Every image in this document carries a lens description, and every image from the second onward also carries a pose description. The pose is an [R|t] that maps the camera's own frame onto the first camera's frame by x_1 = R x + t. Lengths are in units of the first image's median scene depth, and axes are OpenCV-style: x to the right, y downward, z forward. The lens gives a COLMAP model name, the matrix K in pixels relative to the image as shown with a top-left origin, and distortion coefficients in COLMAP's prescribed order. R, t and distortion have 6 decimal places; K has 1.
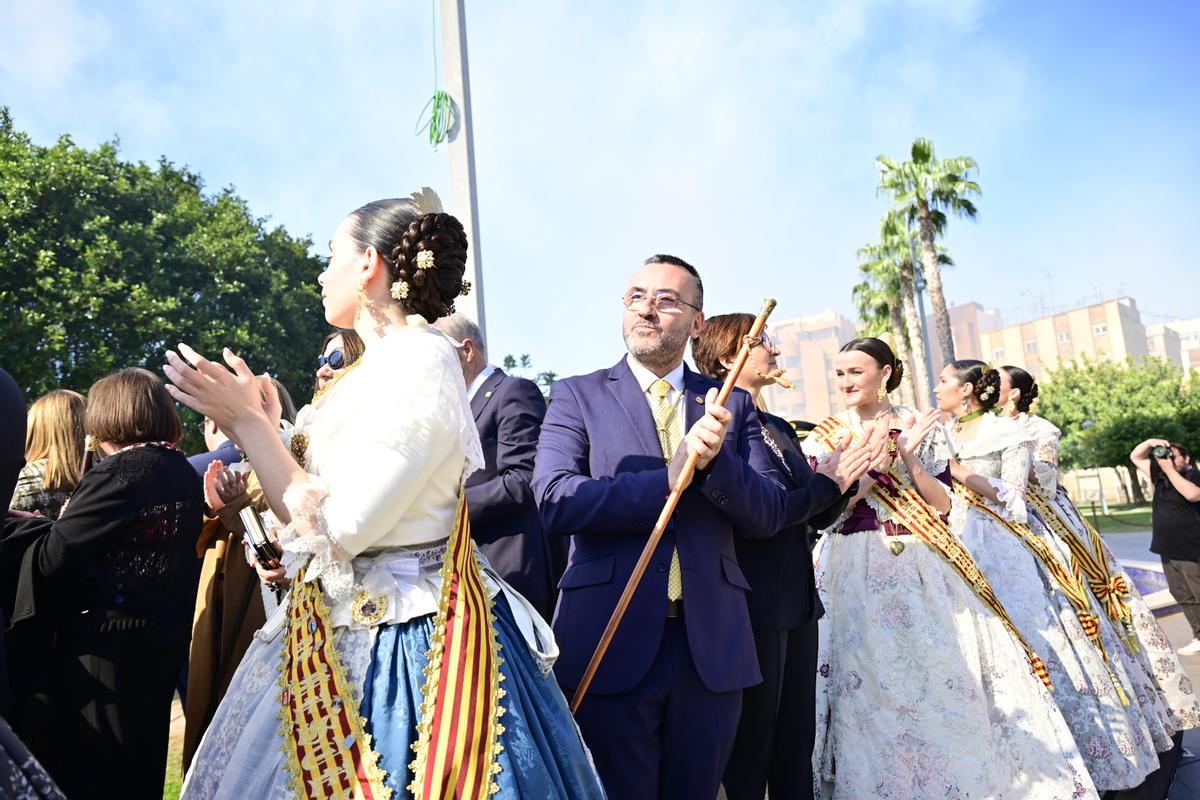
lens RADIAL K [[814.8, 0, 596.5], [0, 814.8, 426.0], [0, 0, 1]] dist [0.002899, -0.001948]
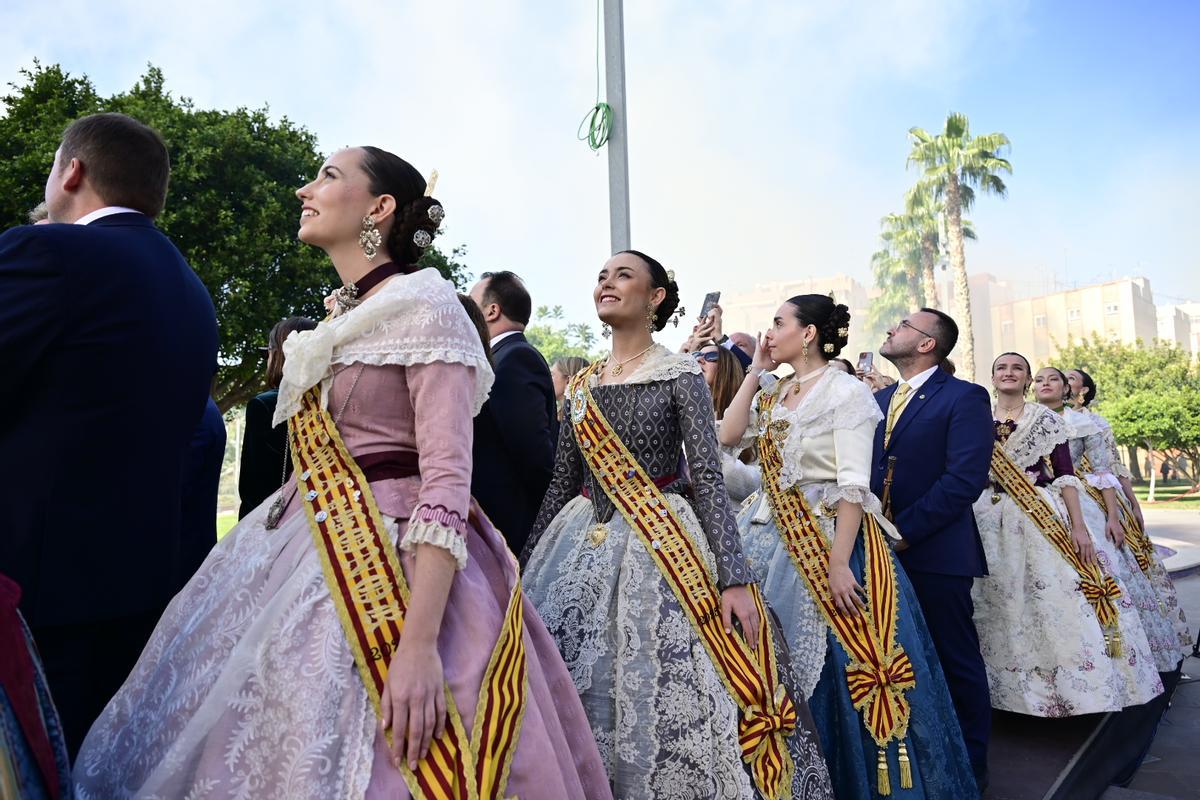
lens RADIAL K [[801.1, 0, 595.7], [0, 801.1, 421.4], [0, 0, 1]] dist [0.002434, -0.001401]
pose [[0.998360, 0.056637, -0.008382, -0.086615], [-0.056071, 0.996800, 0.056971, -0.007243], [0.011582, -0.056407, 0.998341, -0.100587]]
